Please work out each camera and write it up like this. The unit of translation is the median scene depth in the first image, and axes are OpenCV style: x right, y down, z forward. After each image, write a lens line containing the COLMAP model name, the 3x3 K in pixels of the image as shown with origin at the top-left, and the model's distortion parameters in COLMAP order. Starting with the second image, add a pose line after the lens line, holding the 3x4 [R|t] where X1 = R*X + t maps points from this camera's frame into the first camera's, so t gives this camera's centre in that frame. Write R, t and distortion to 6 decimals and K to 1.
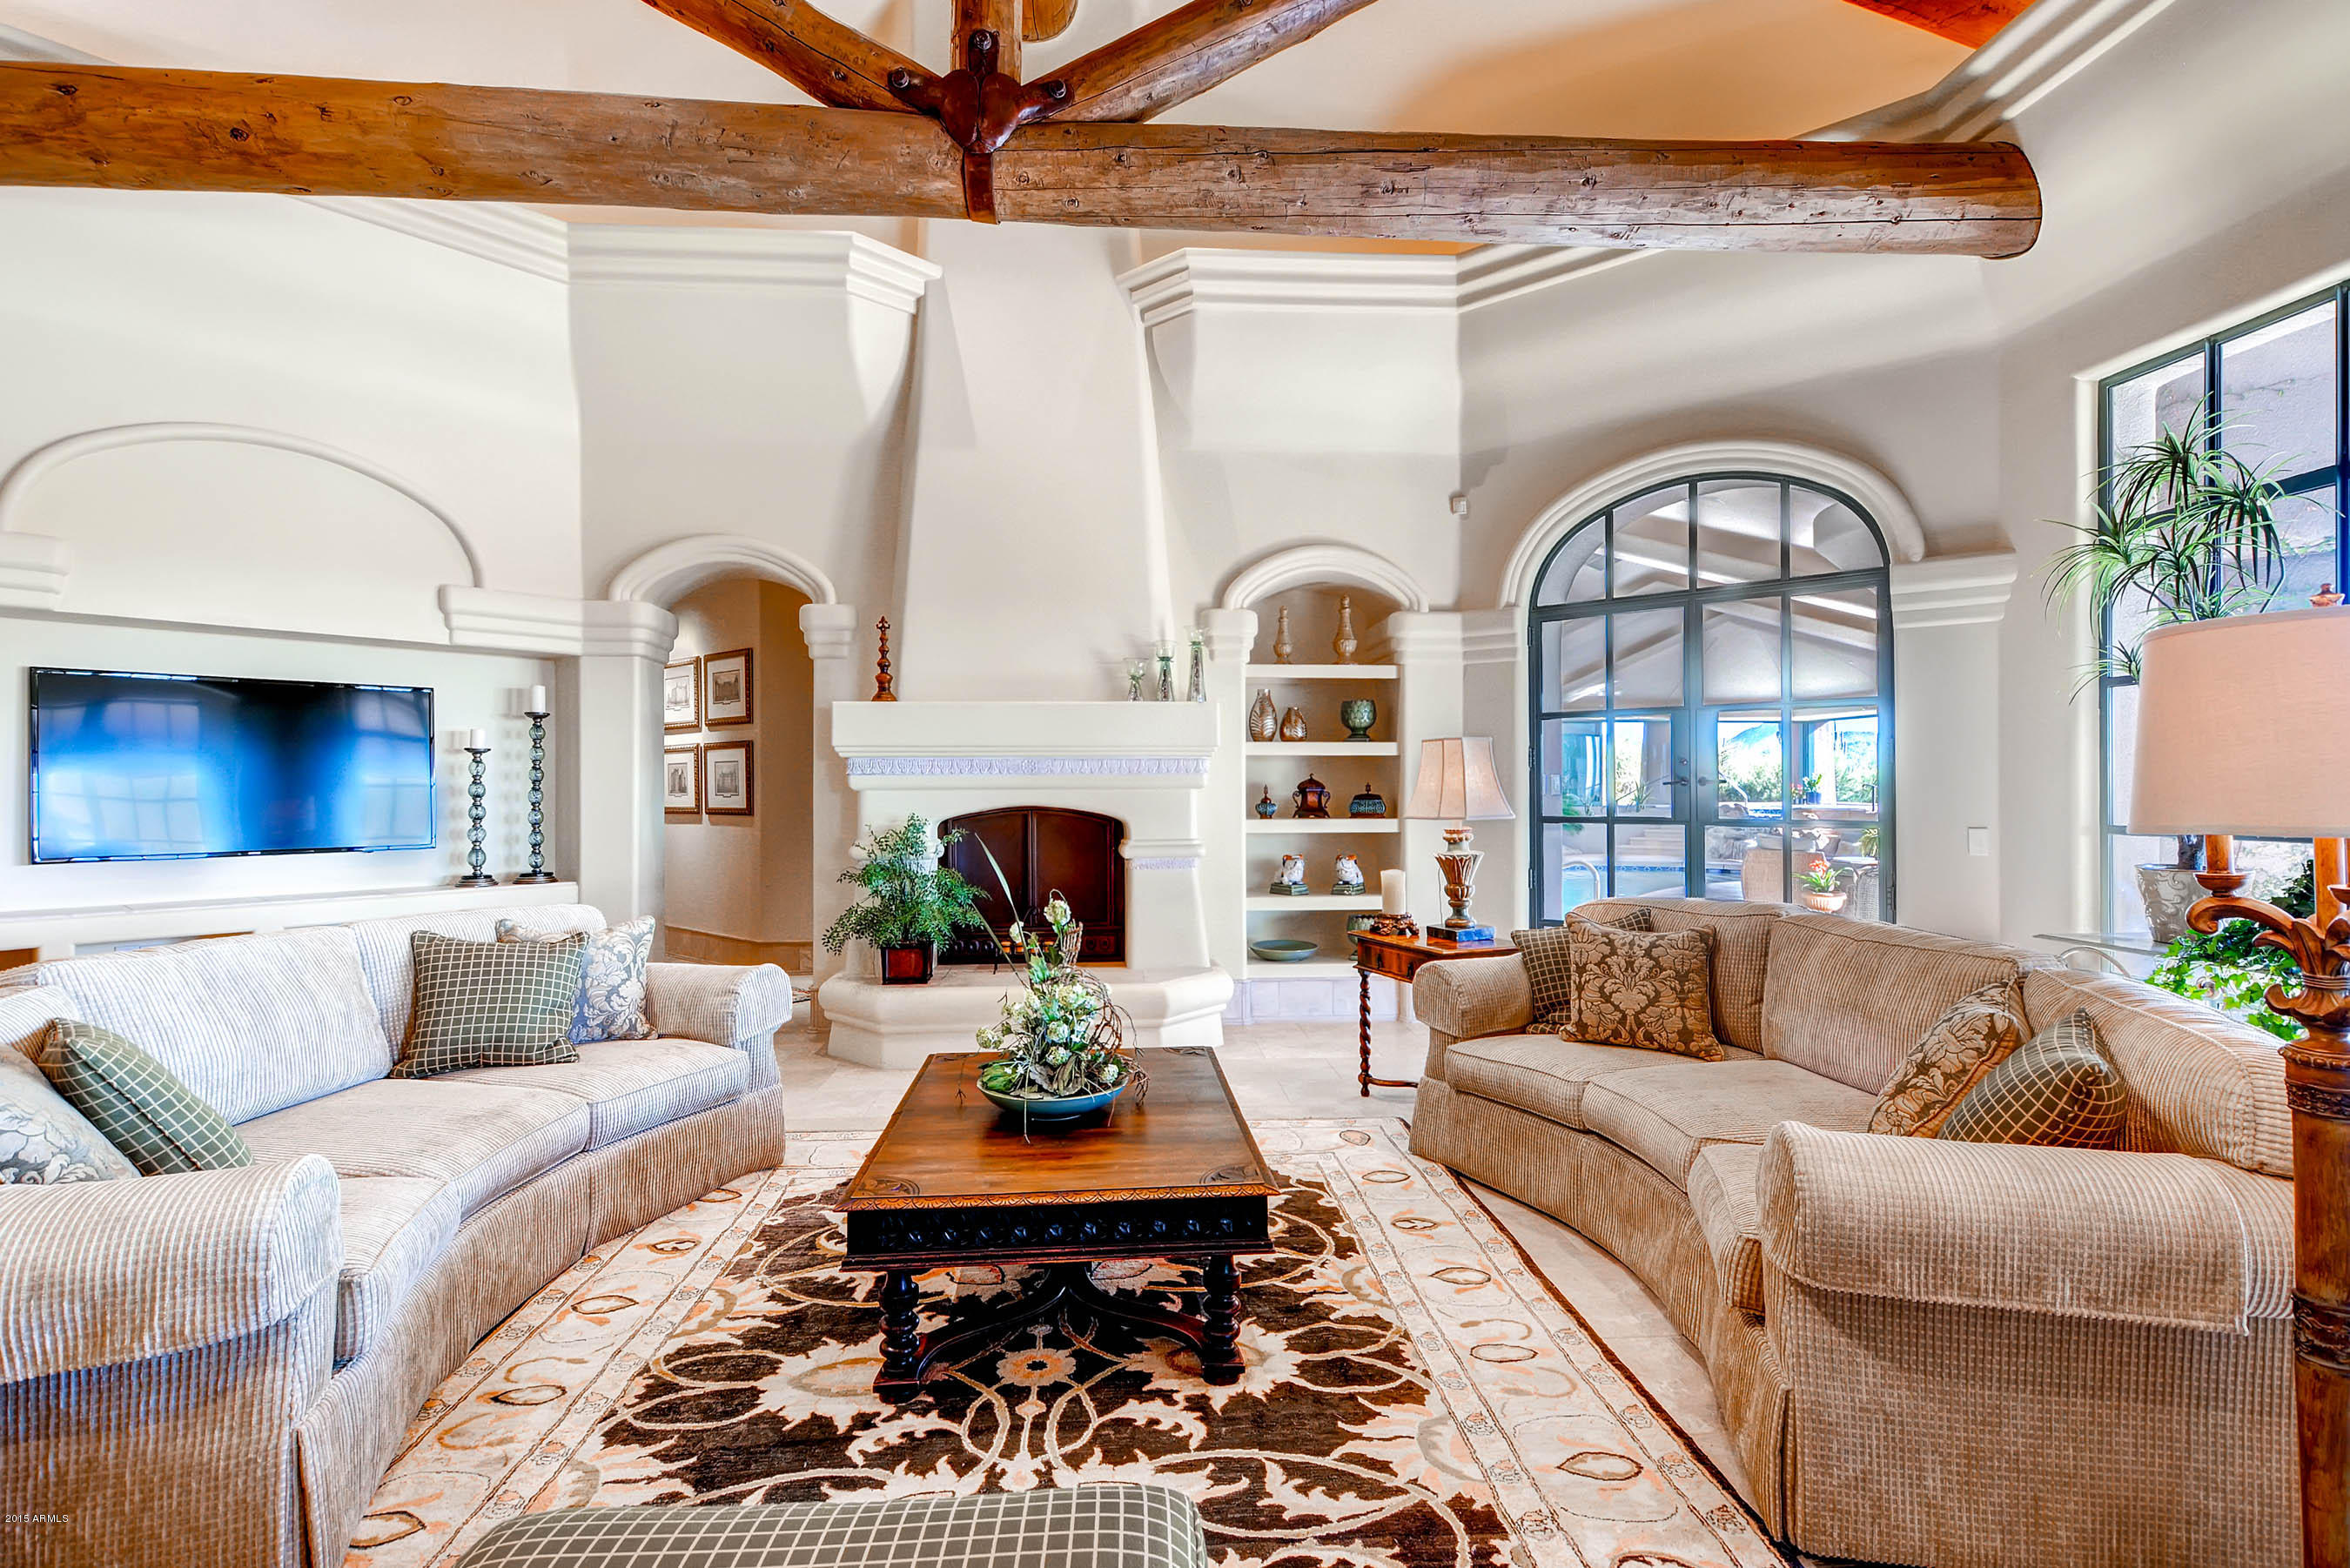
lens RADIAL K [[1100.5, 0, 1171.7], [0, 1100.5, 786.5], [0, 0, 1]] dist [0.011535, -0.006855]
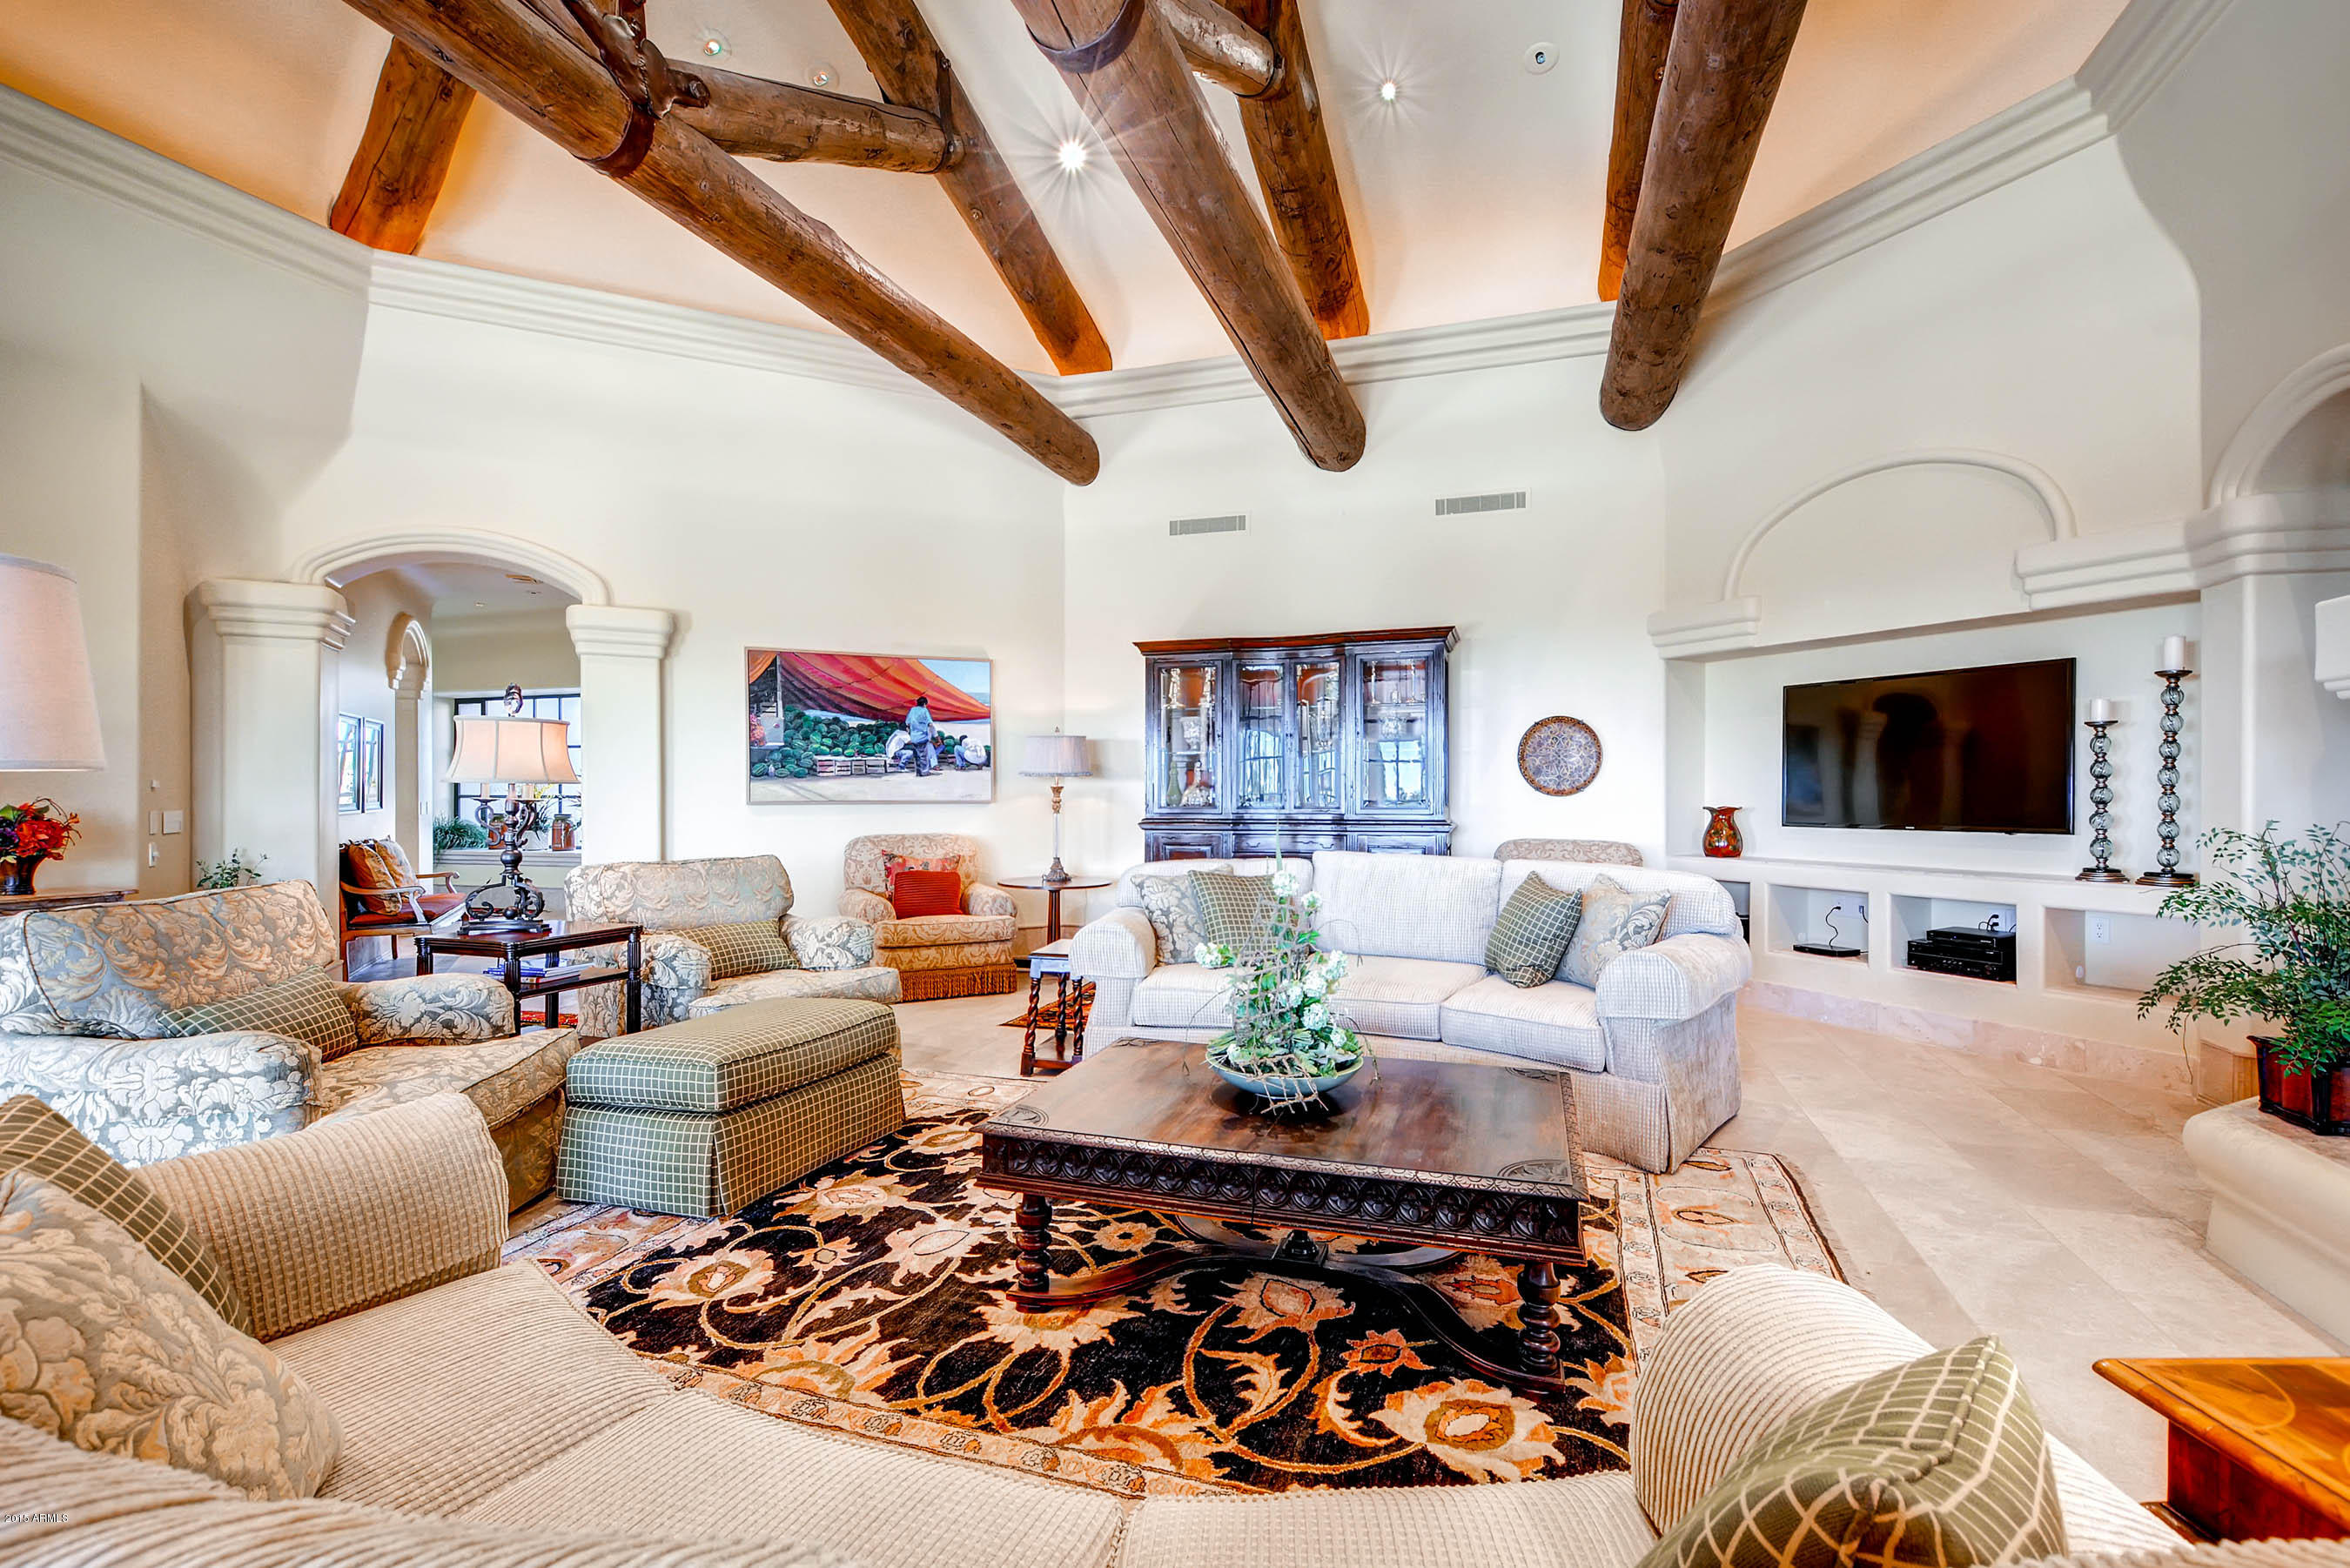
lens RADIAL K [[1035.5, 0, 1191.1], [0, 1035.5, 784.9], [0, 0, 1]] dist [0.001961, -0.004327]
pose [[-0.374328, -0.001556, -0.927295, 0.546823], [-0.000203, 0.999999, -0.001596, 0.023508], [0.927296, -0.000409, -0.374328, 0.911322]]
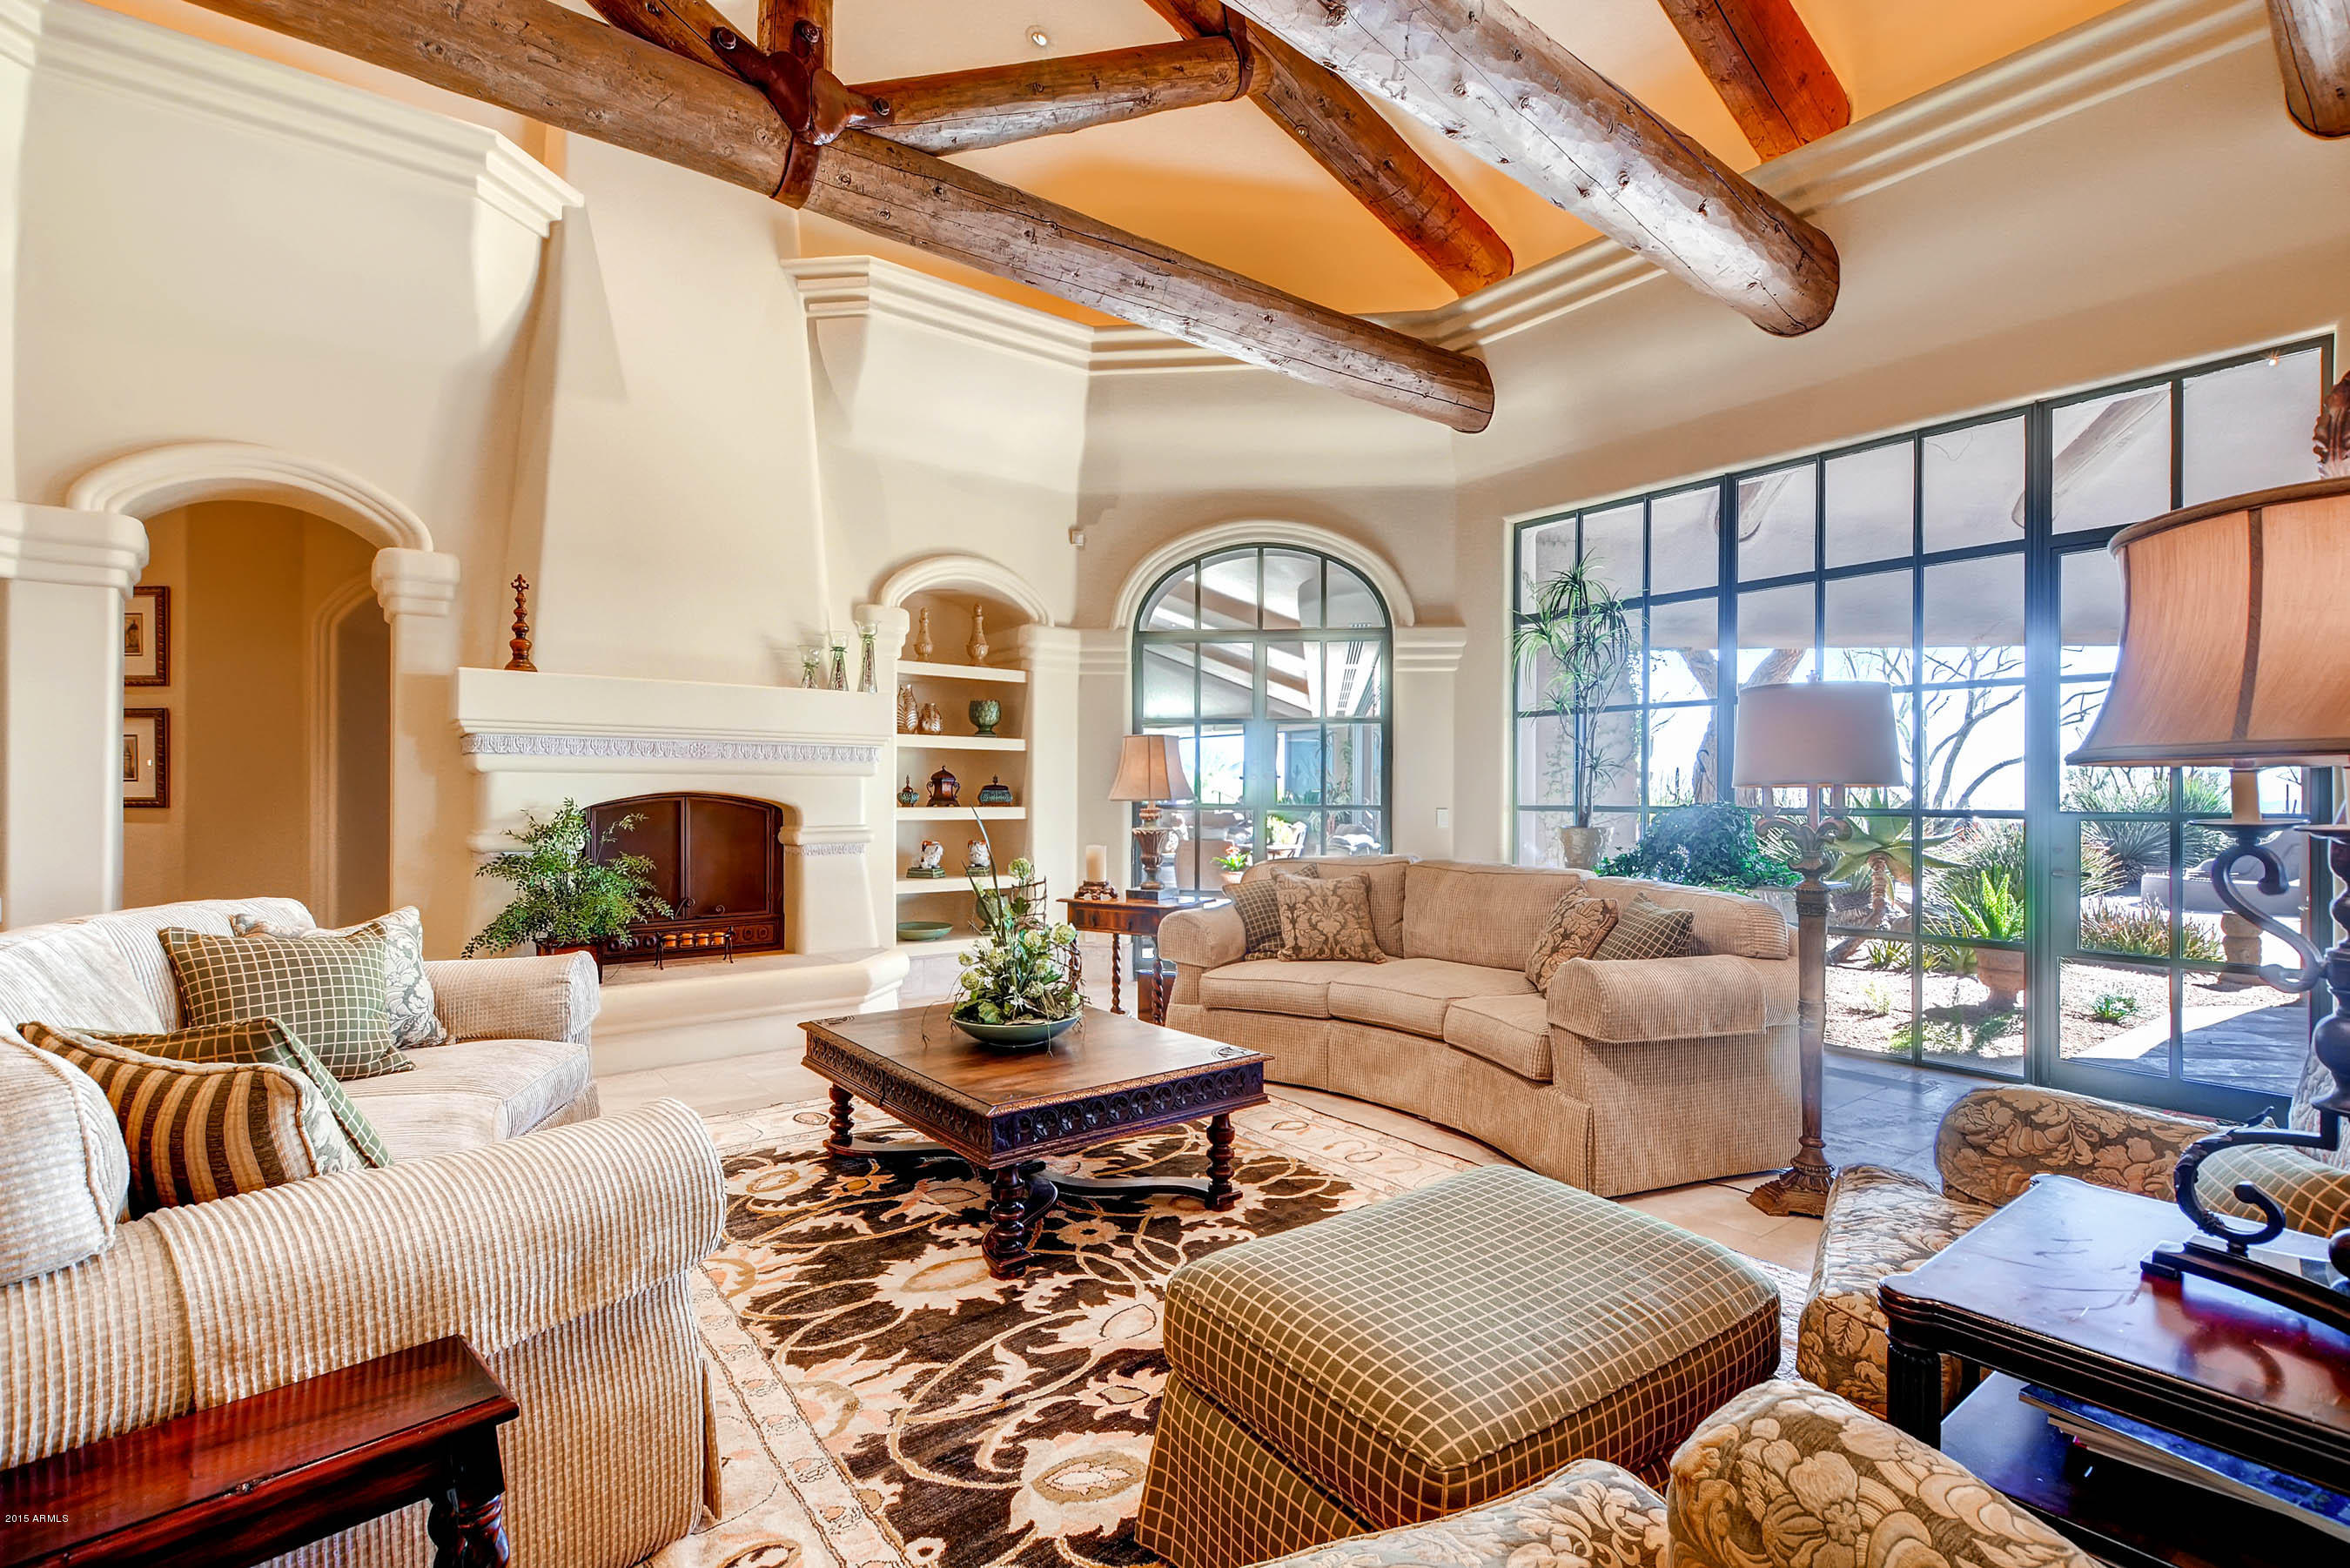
lens RADIAL K [[1100.5, 0, 1178.8], [0, 1100.5, 795.7], [0, 0, 1]] dist [0.011535, -0.006855]
pose [[0.829240, 0.007090, 0.558848, -0.443620], [-0.007368, 0.999971, -0.001754, 0.028087], [-0.558845, -0.002663, 0.829268, -0.037578]]
